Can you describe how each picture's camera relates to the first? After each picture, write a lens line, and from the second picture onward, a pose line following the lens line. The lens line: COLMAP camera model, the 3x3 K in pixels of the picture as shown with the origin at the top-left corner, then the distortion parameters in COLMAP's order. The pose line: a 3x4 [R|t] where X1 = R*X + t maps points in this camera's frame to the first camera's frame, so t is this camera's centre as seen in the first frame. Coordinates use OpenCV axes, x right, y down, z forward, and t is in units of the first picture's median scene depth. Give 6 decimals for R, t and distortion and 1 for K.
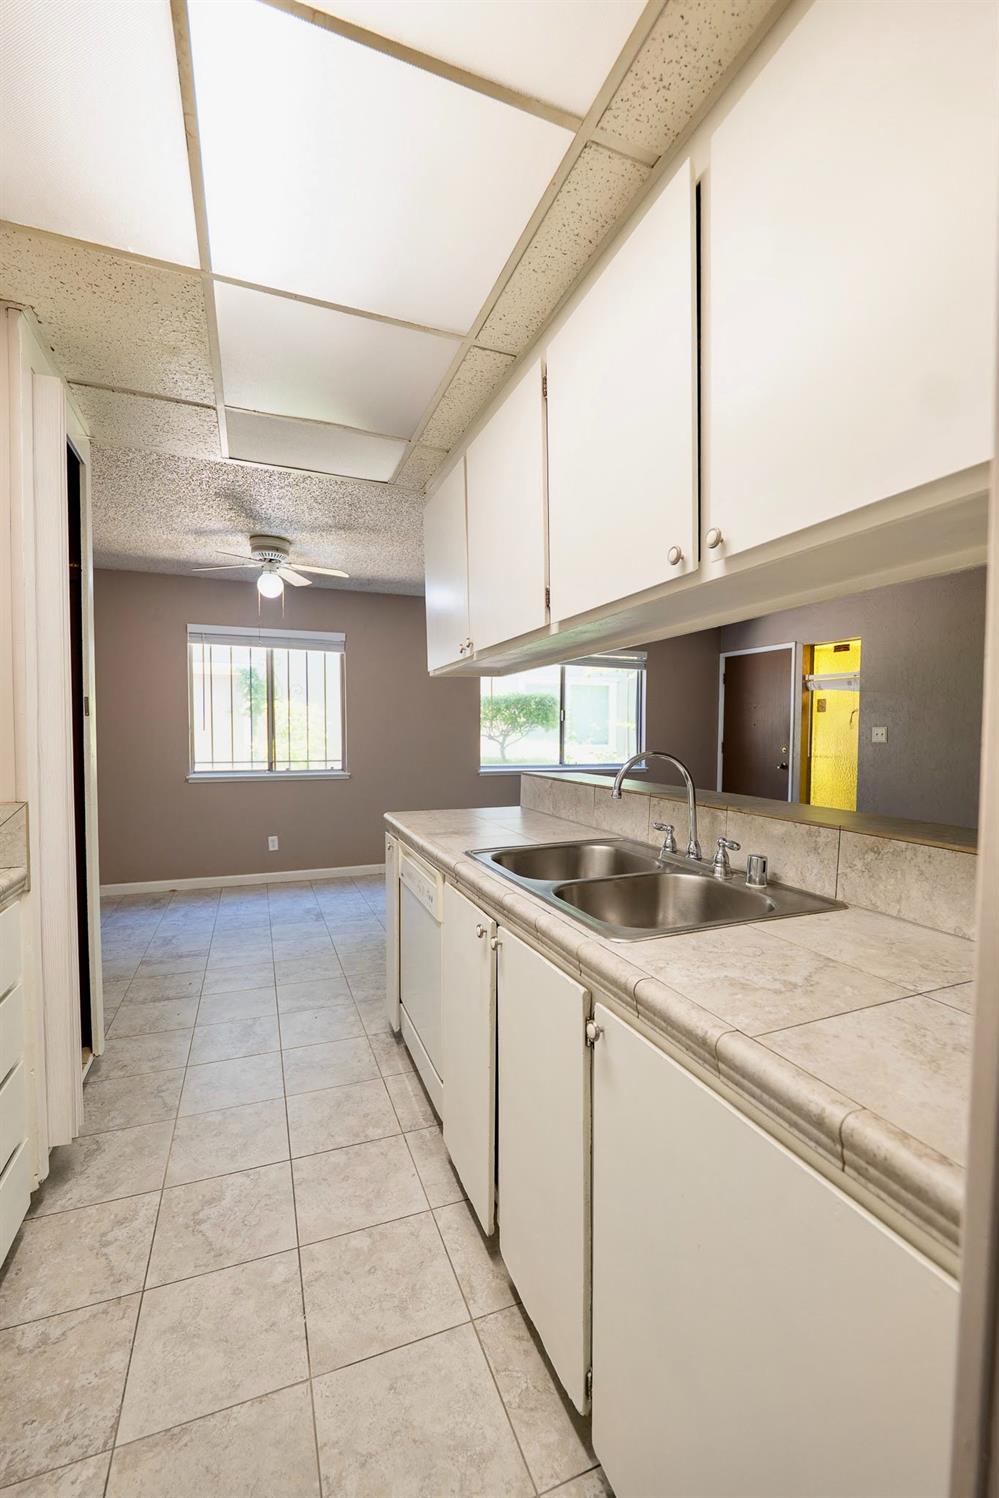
lens RADIAL K [[621.8, 0, 498.5], [0, 621.8, 756.5], [0, 0, 1]] dist [-0.009937, 0.000569]
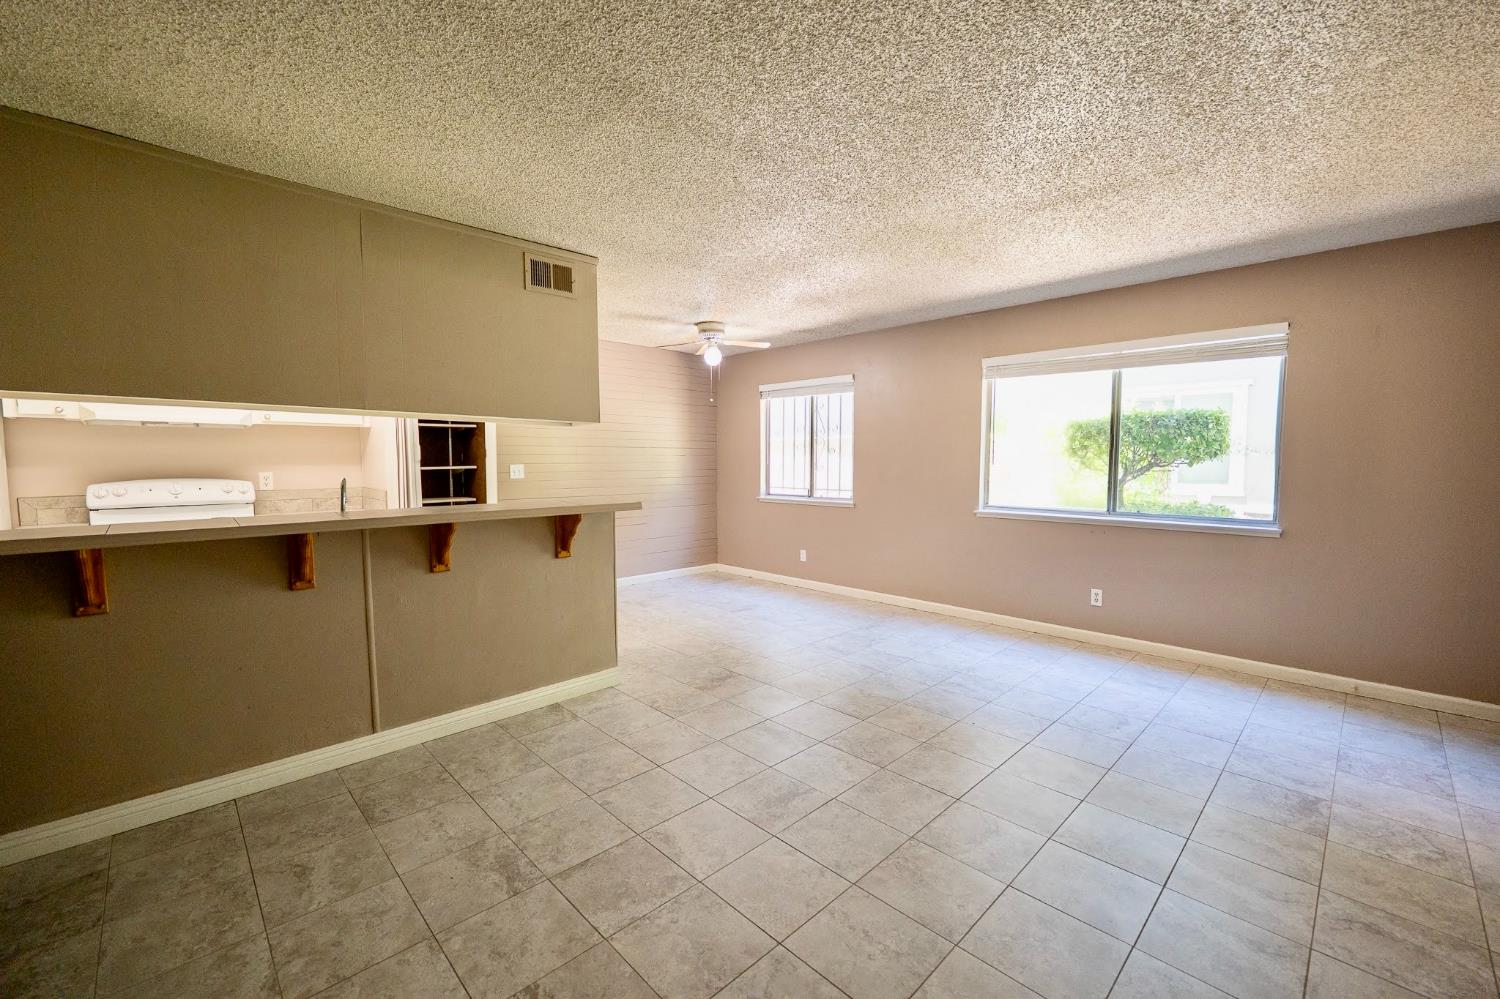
lens RADIAL K [[612.6, 0, 744.6], [0, 612.6, 500.5], [0, 0, 1]] dist [-0.010363, 0.000012]
pose [[0.382926, 0.056027, -0.922079, 0.726650], [-0.036429, 0.998299, 0.045530, -0.019969], [0.923061, 0.016156, 0.384315, 0.440477]]
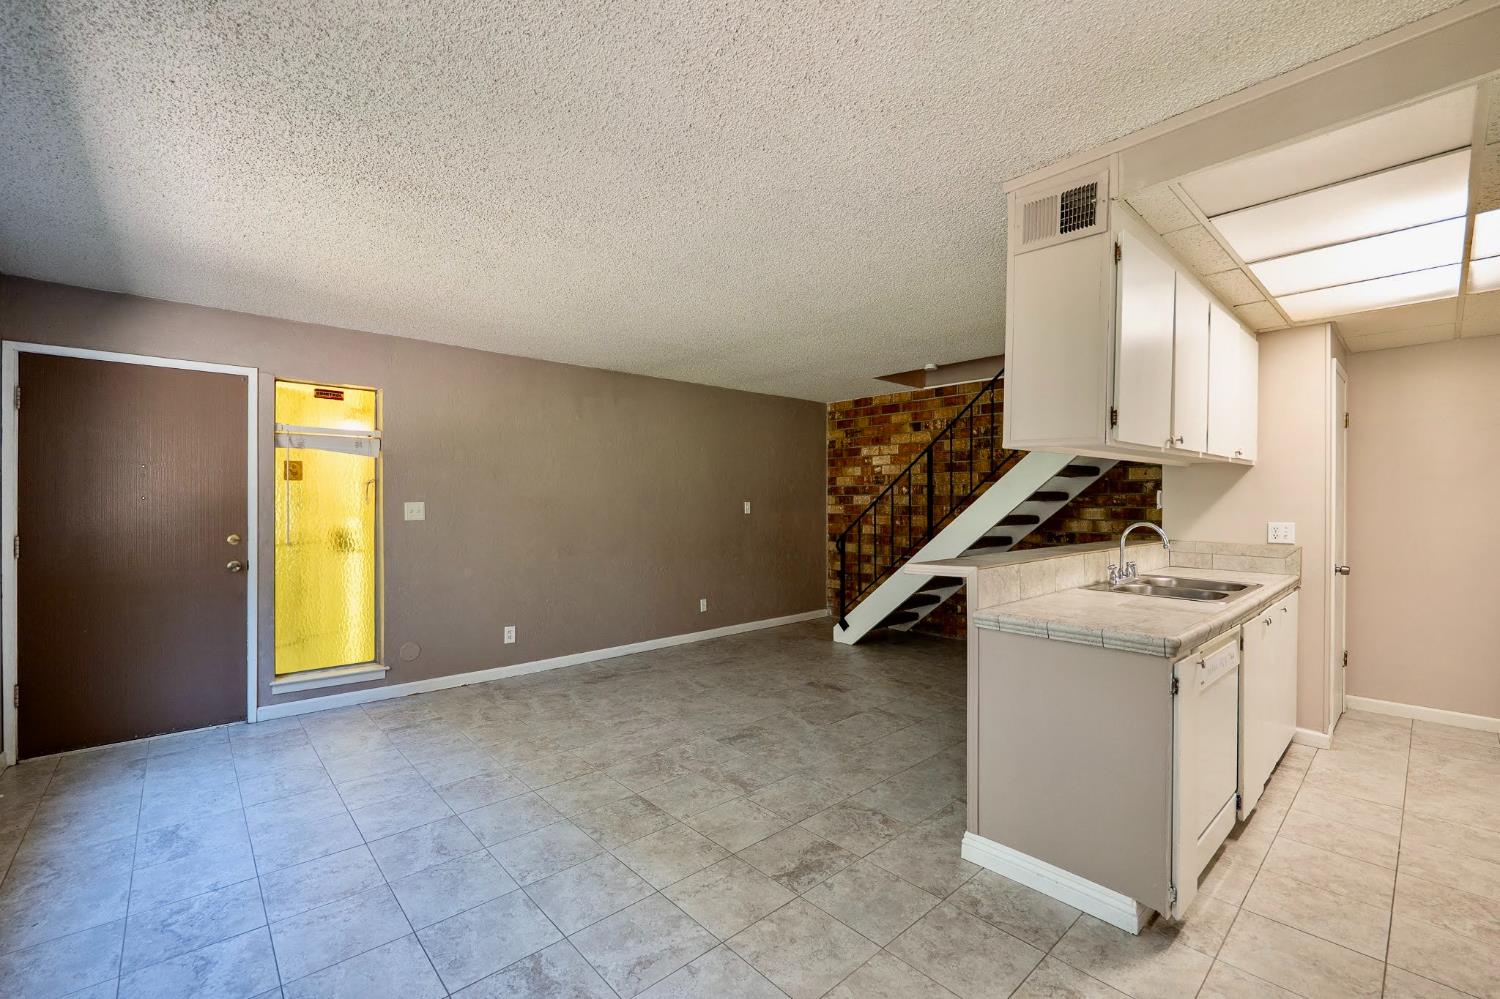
lens RADIAL K [[632.0, 0, 743.9], [0, 632.0, 500.6], [0, 0, 1]] dist [-0.010125, 0.000172]
pose [[-0.350024, -0.004297, 0.936731, -0.352425], [0.037427, 0.999127, 0.018568, -0.049450], [-0.935993, 0.041558, -0.349557, 0.888143]]
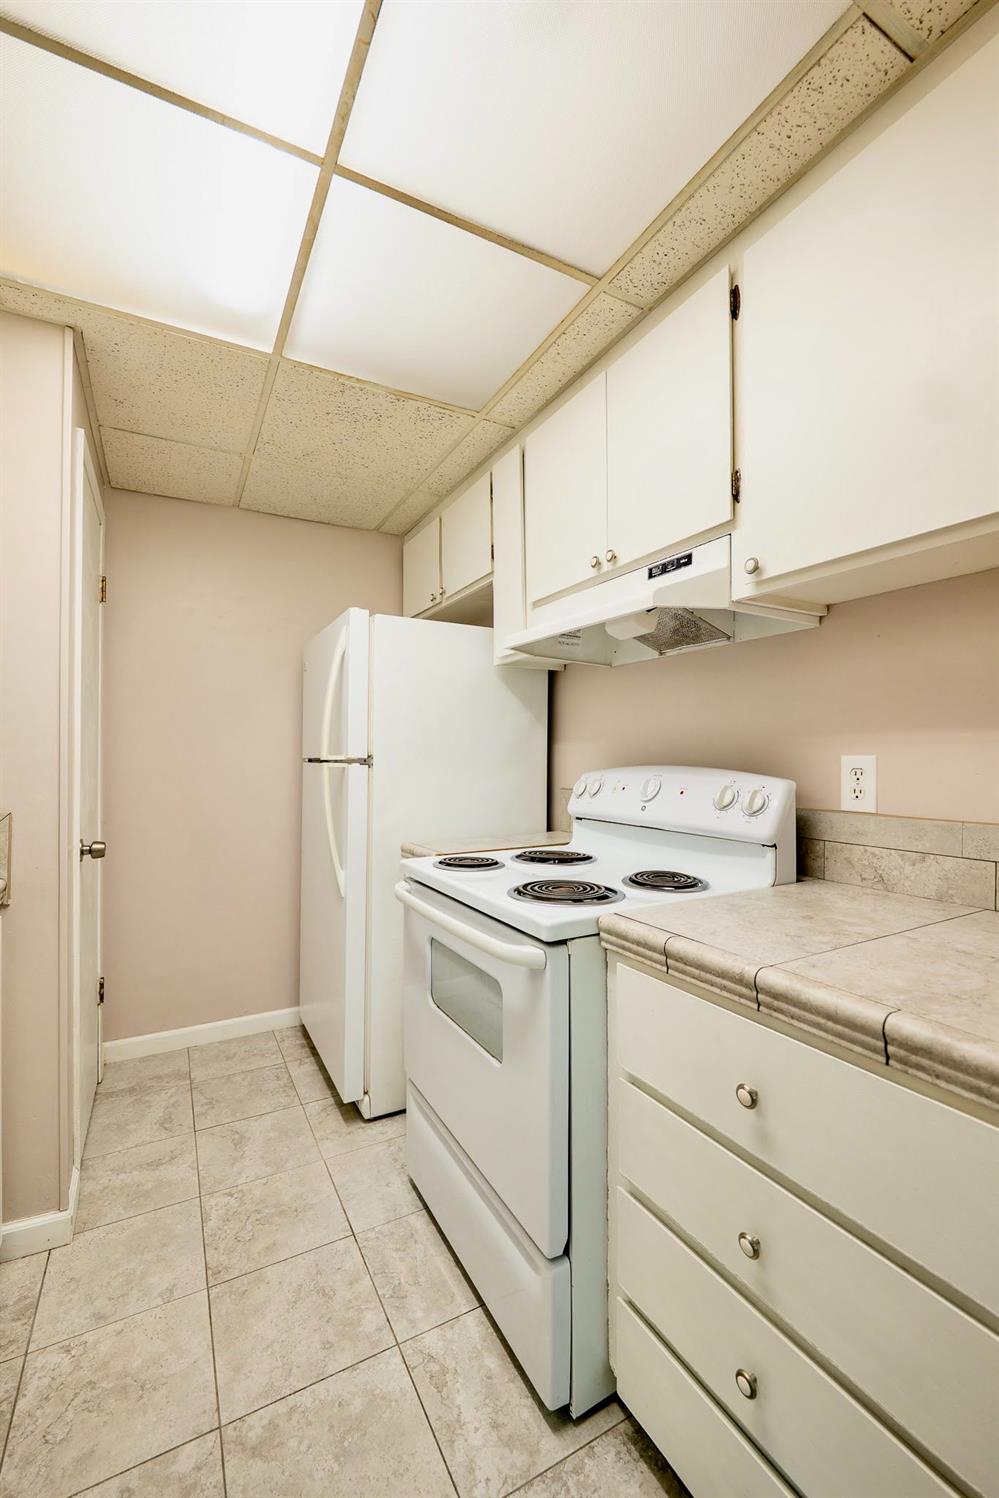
lens RADIAL K [[621.8, 0, 498.5], [0, 621.8, 756.5], [0, 0, 1]] dist [-0.009937, 0.000569]
pose [[-0.993228, -0.005862, -0.116030, -0.122615], [-0.010825, 0.999051, 0.042187, -0.005393], [0.115673, 0.043157, -0.992349, 0.402006]]
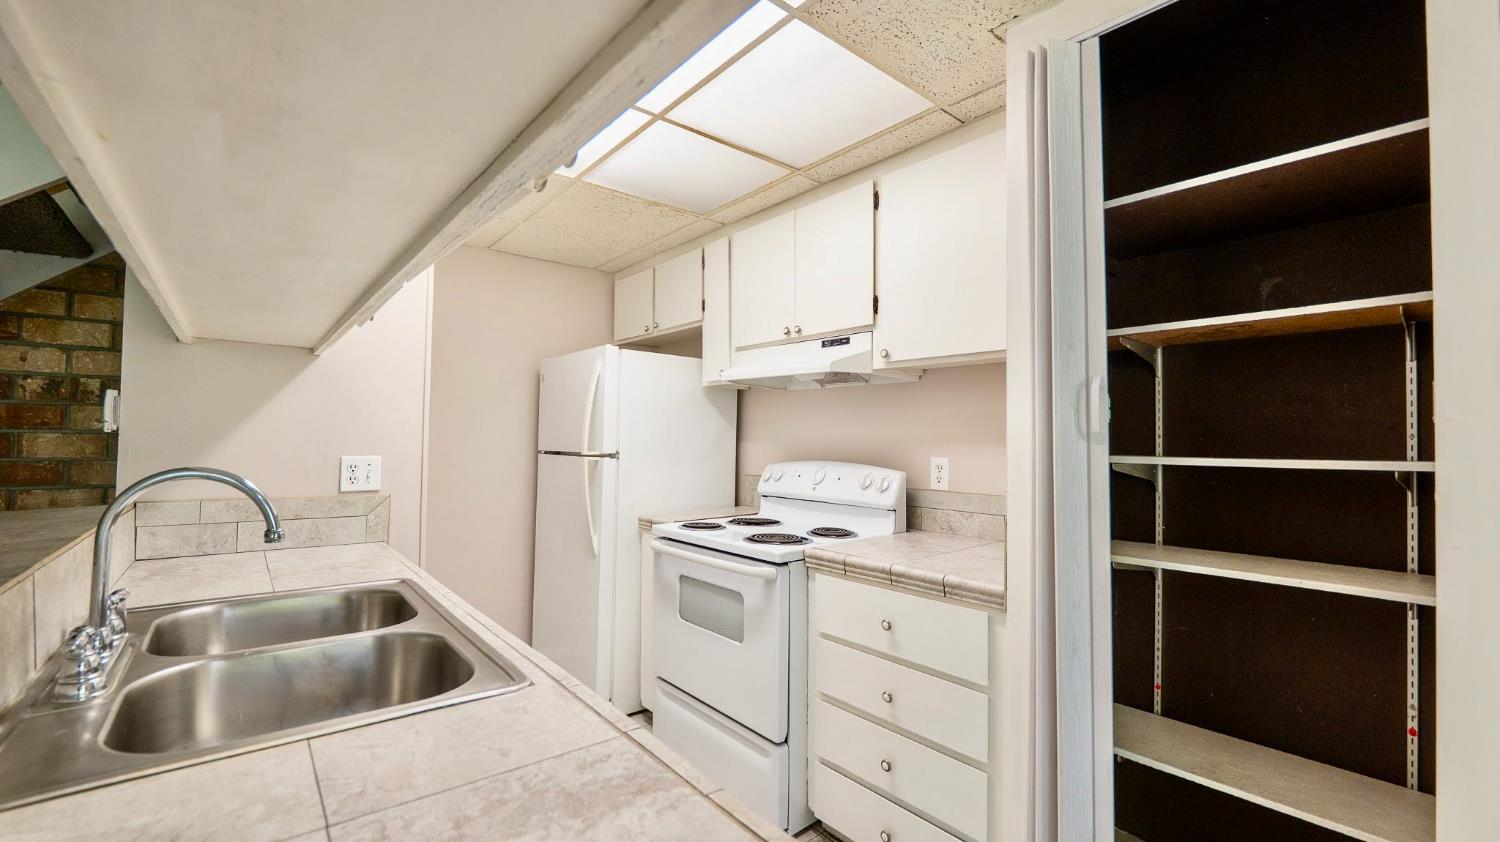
lens RADIAL K [[612.5, 0, 742.8], [0, 612.5, 424.8], [0, 0, 1]] dist [-0.001351, -0.000231]
pose [[-0.951600, -0.023062, -0.306474, -0.023590], [-0.029192, 0.999455, 0.015434, -0.024067], [0.305951, 0.023633, -0.951754, 0.549461]]
